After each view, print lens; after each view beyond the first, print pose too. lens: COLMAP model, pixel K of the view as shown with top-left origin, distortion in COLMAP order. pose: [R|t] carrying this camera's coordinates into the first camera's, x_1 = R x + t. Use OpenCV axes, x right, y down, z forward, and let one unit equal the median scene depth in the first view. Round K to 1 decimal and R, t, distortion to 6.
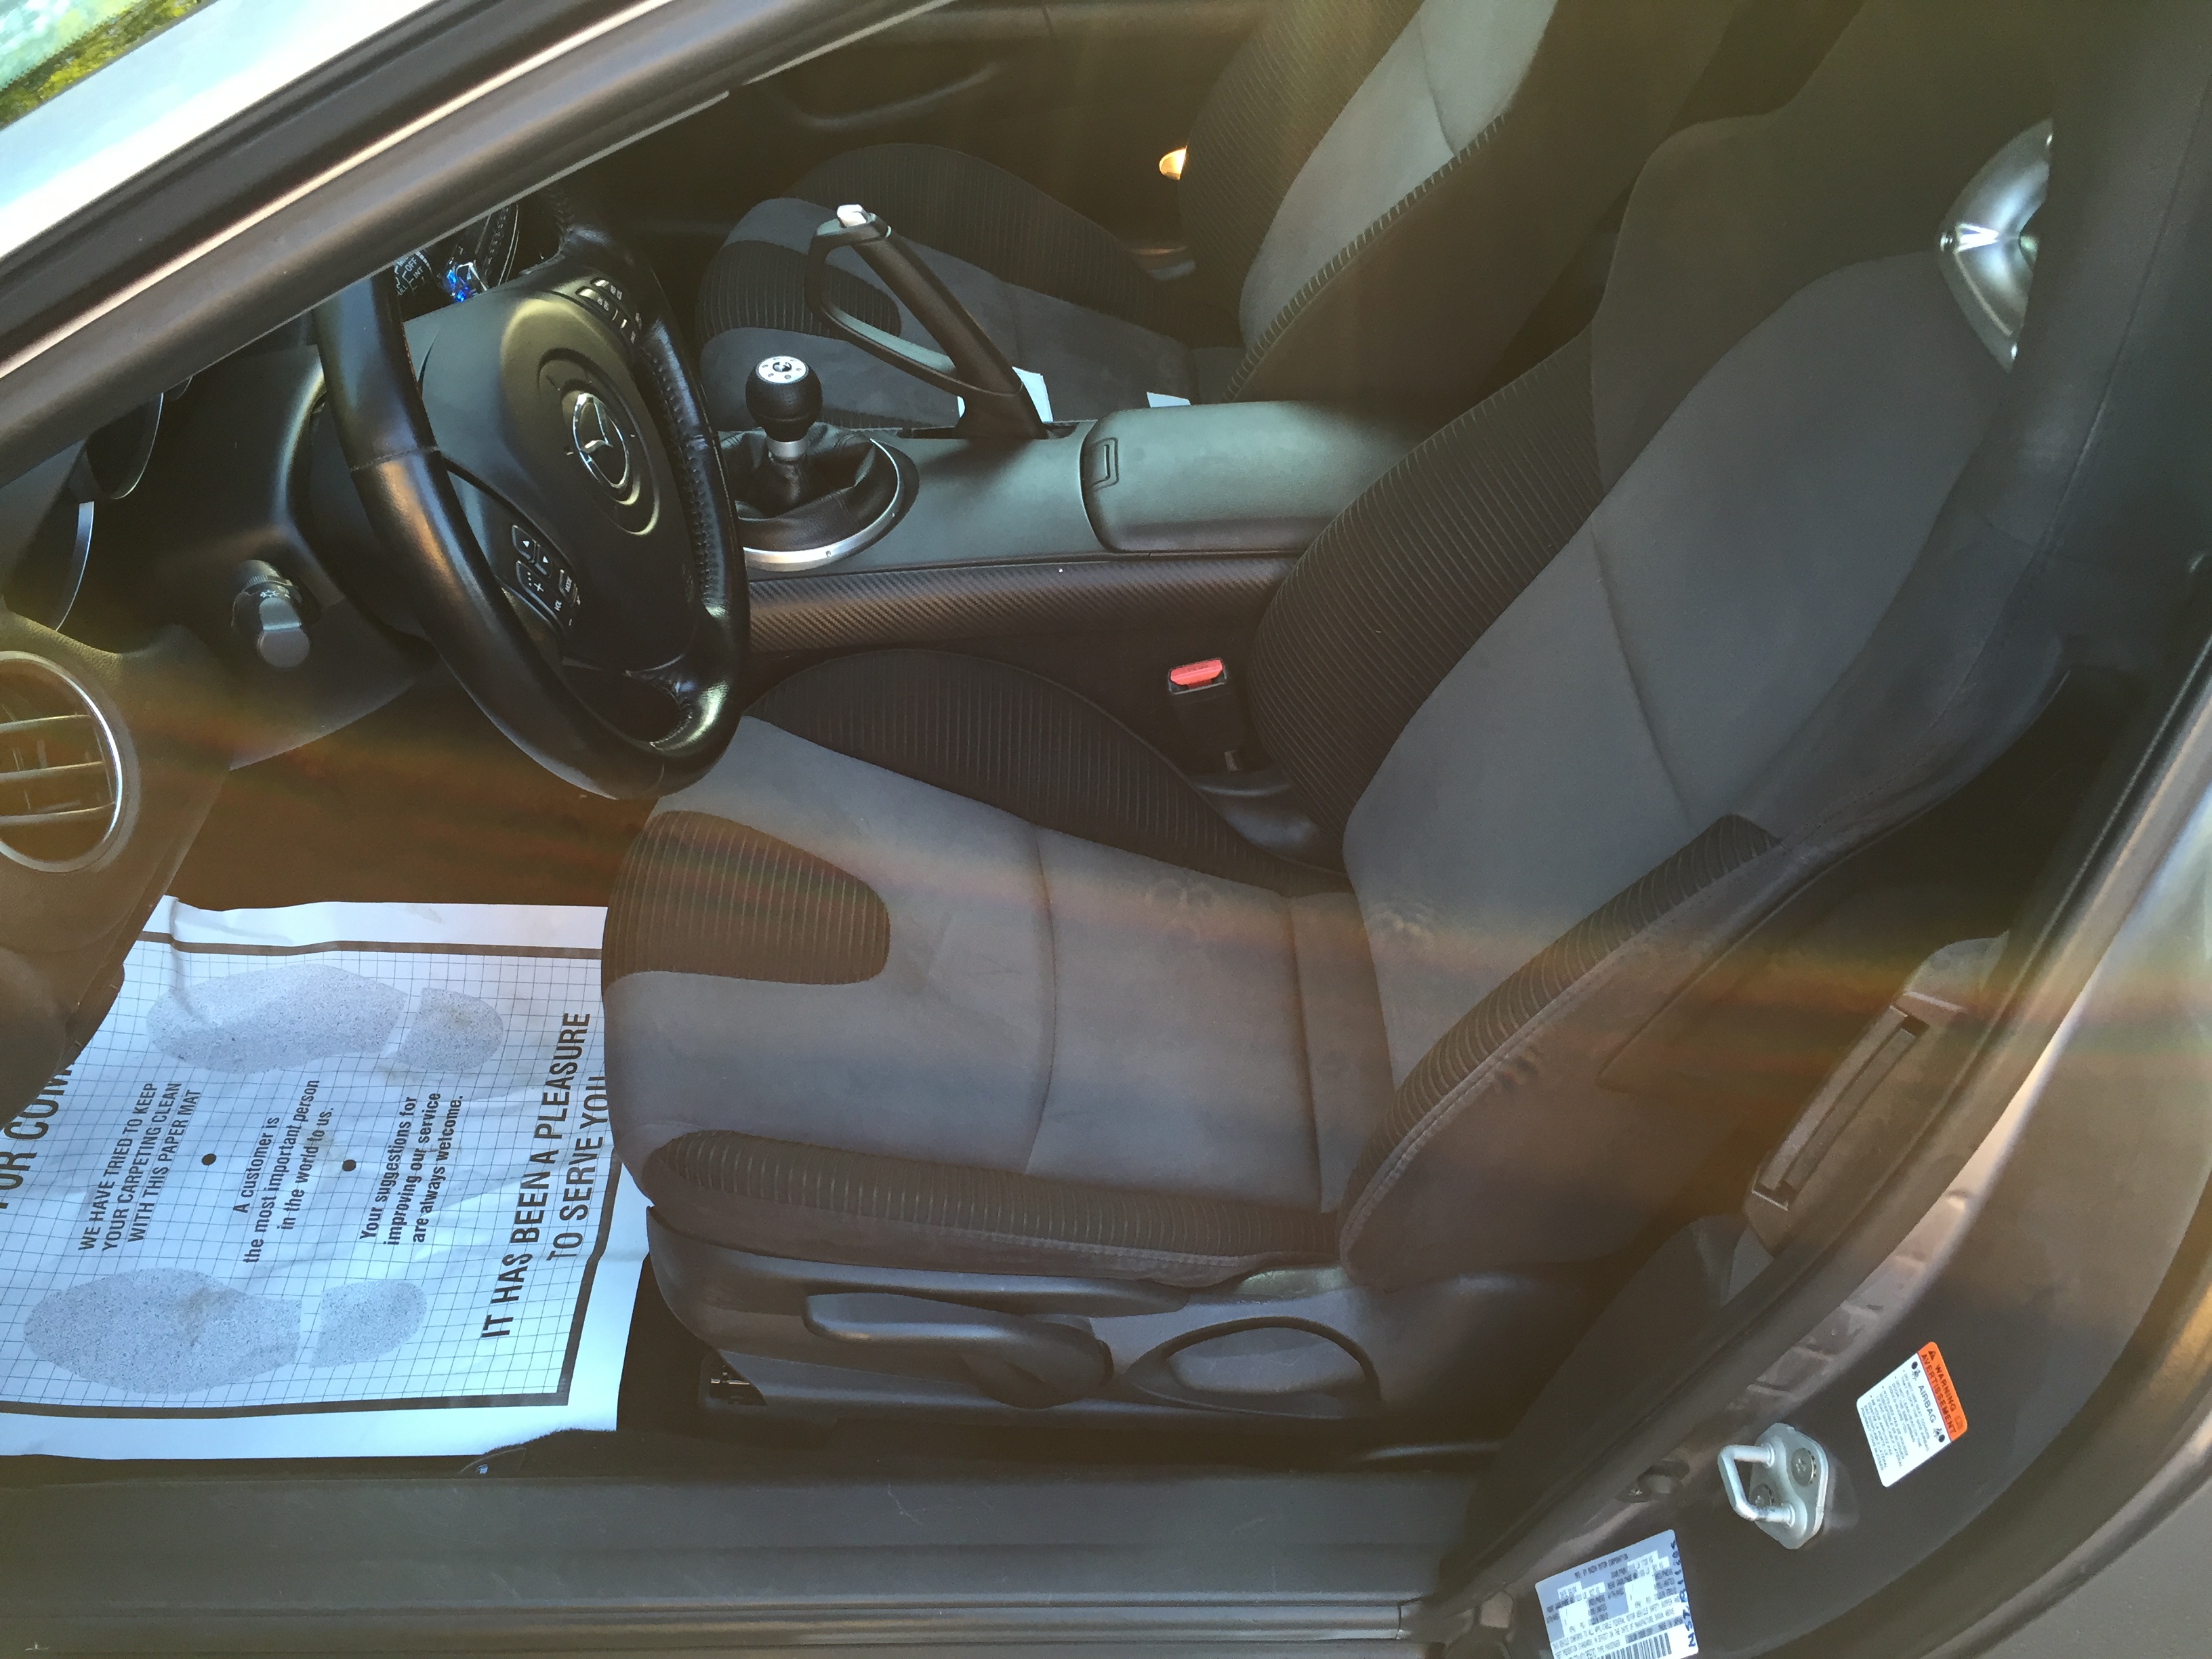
lens RADIAL K [[1894.9, 0, 1112.0], [0, 1894.9, 833.7], [0, 0, 1]] dist [0.096299, -0.135976]
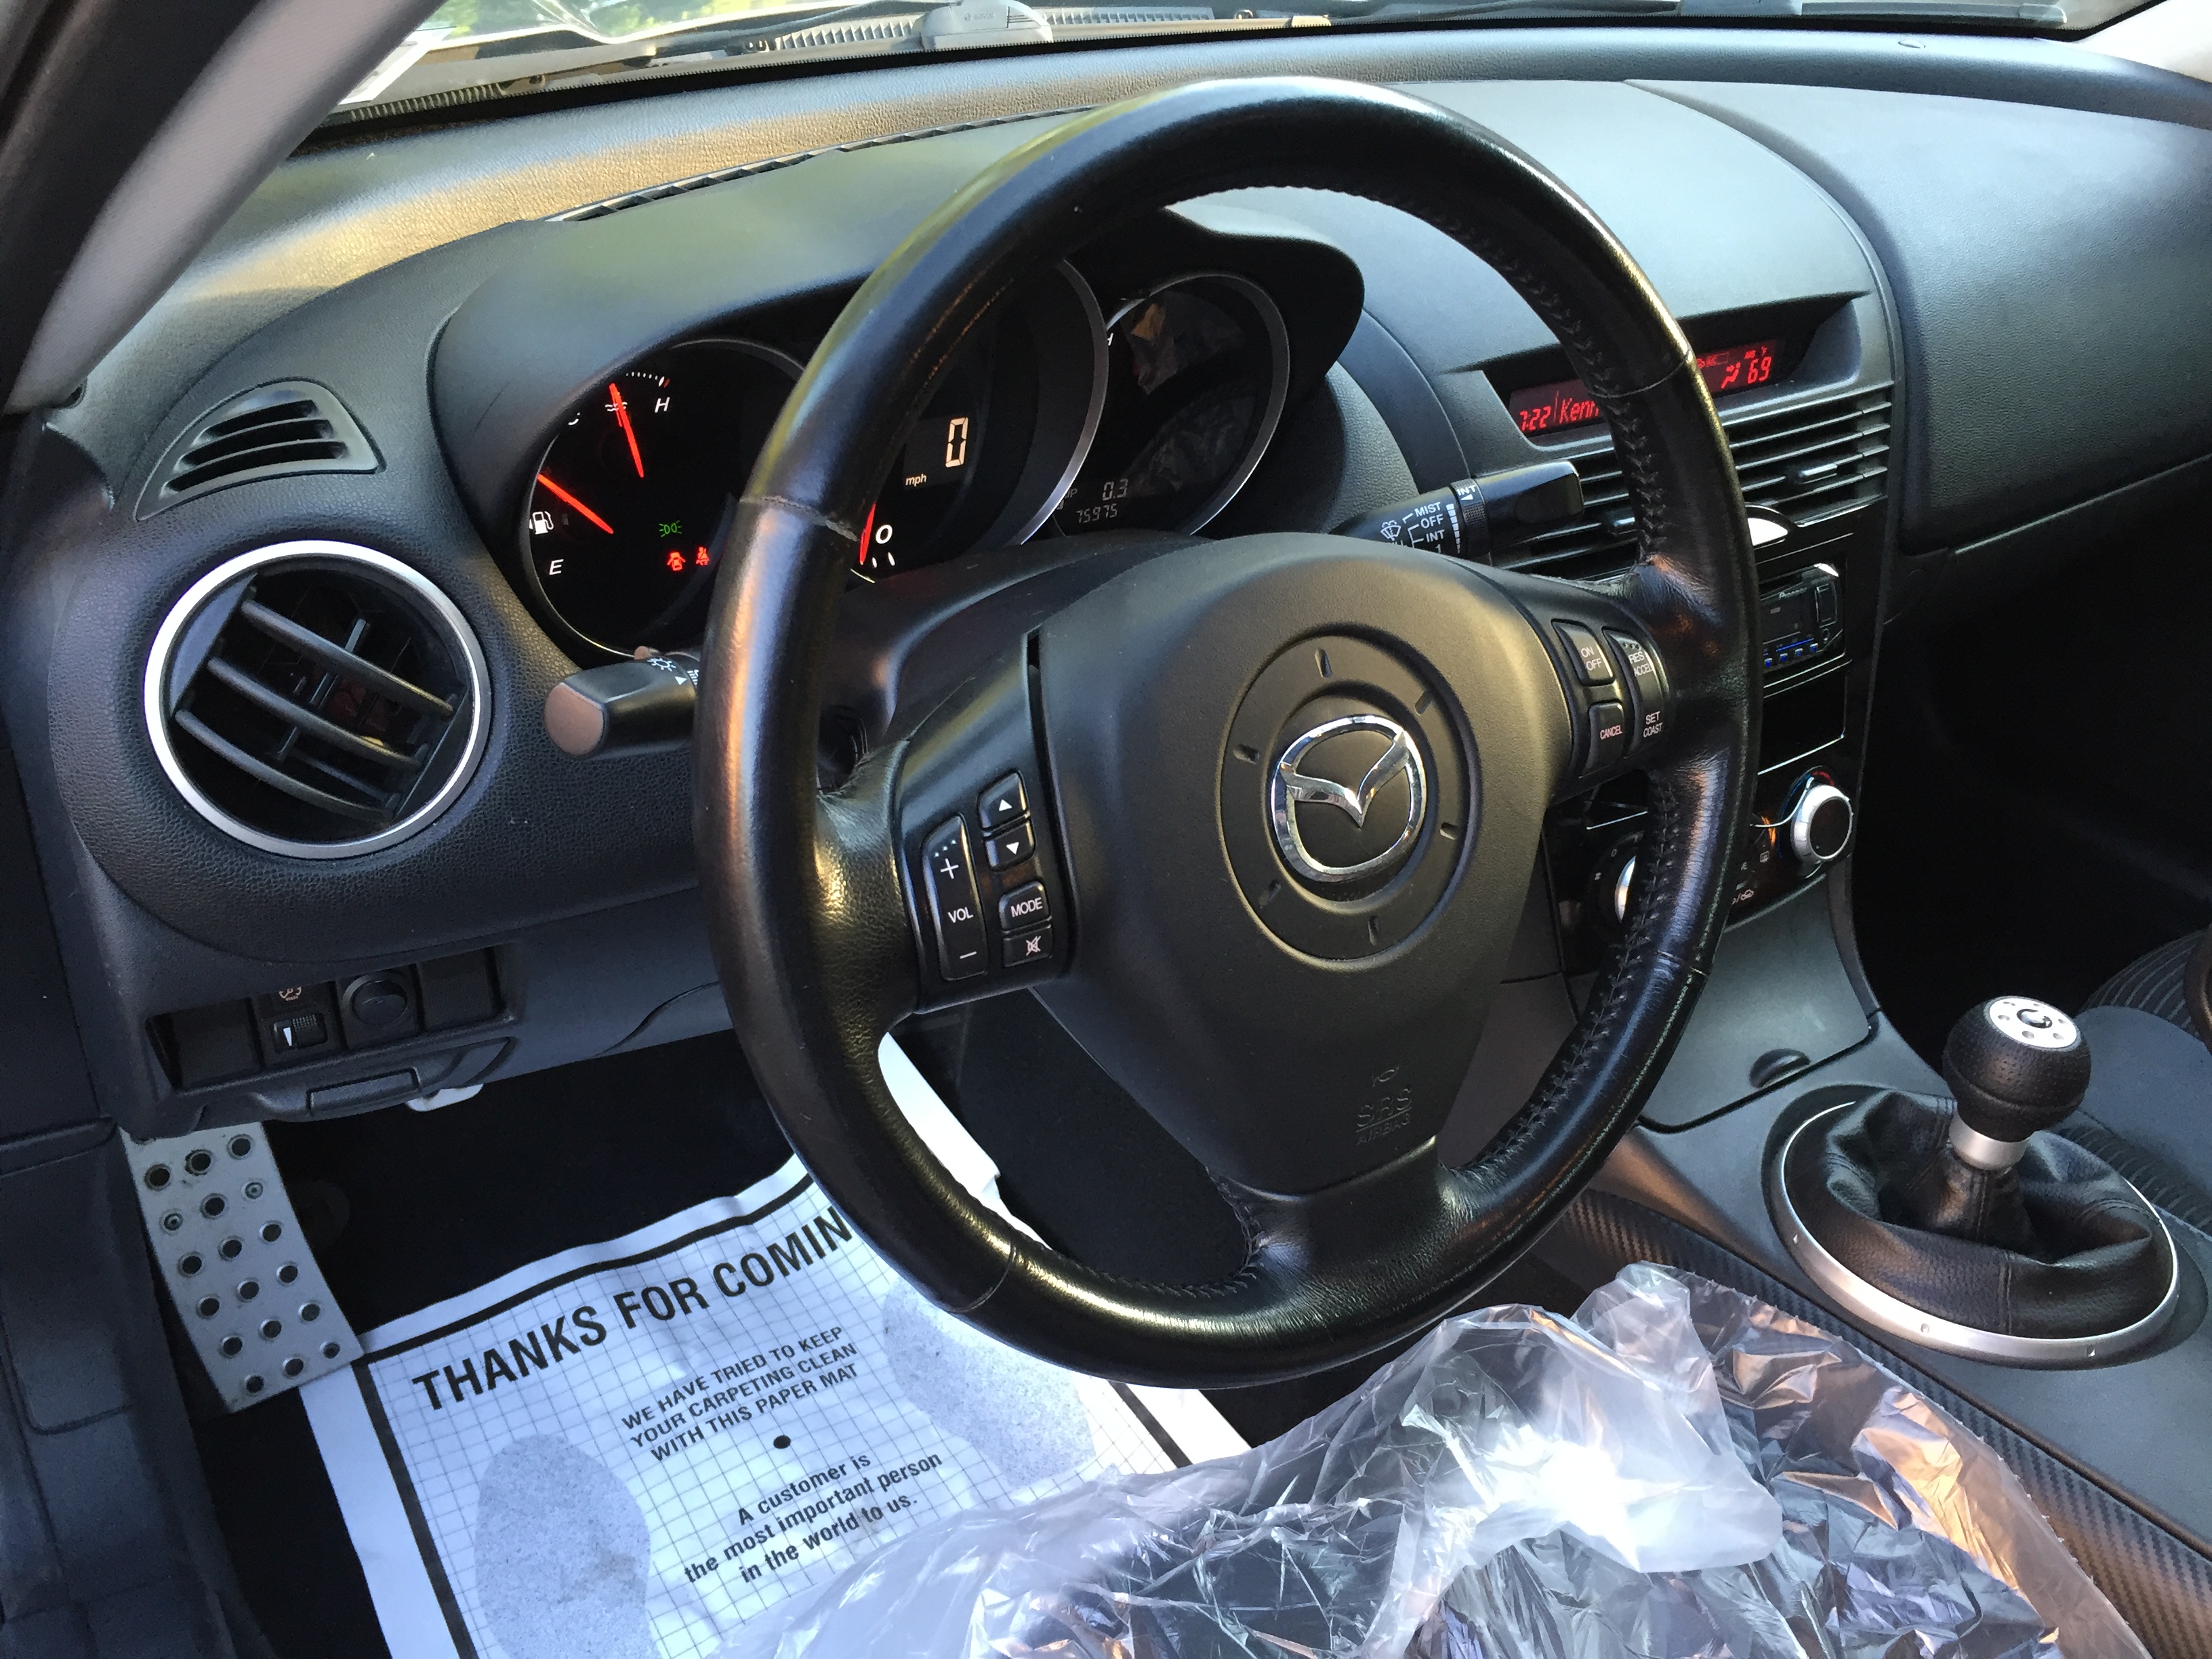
lens RADIAL K [[1894.9, 0, 1112.0], [0, 1894.9, 833.7], [0, 0, 1]] dist [0.096299, -0.135976]
pose [[0.530160, 0.421532, -0.735691, 0.082718], [-0.632994, 0.774053, -0.012641, -0.103875], [0.564136, 0.472390, 0.677199, 0.420908]]
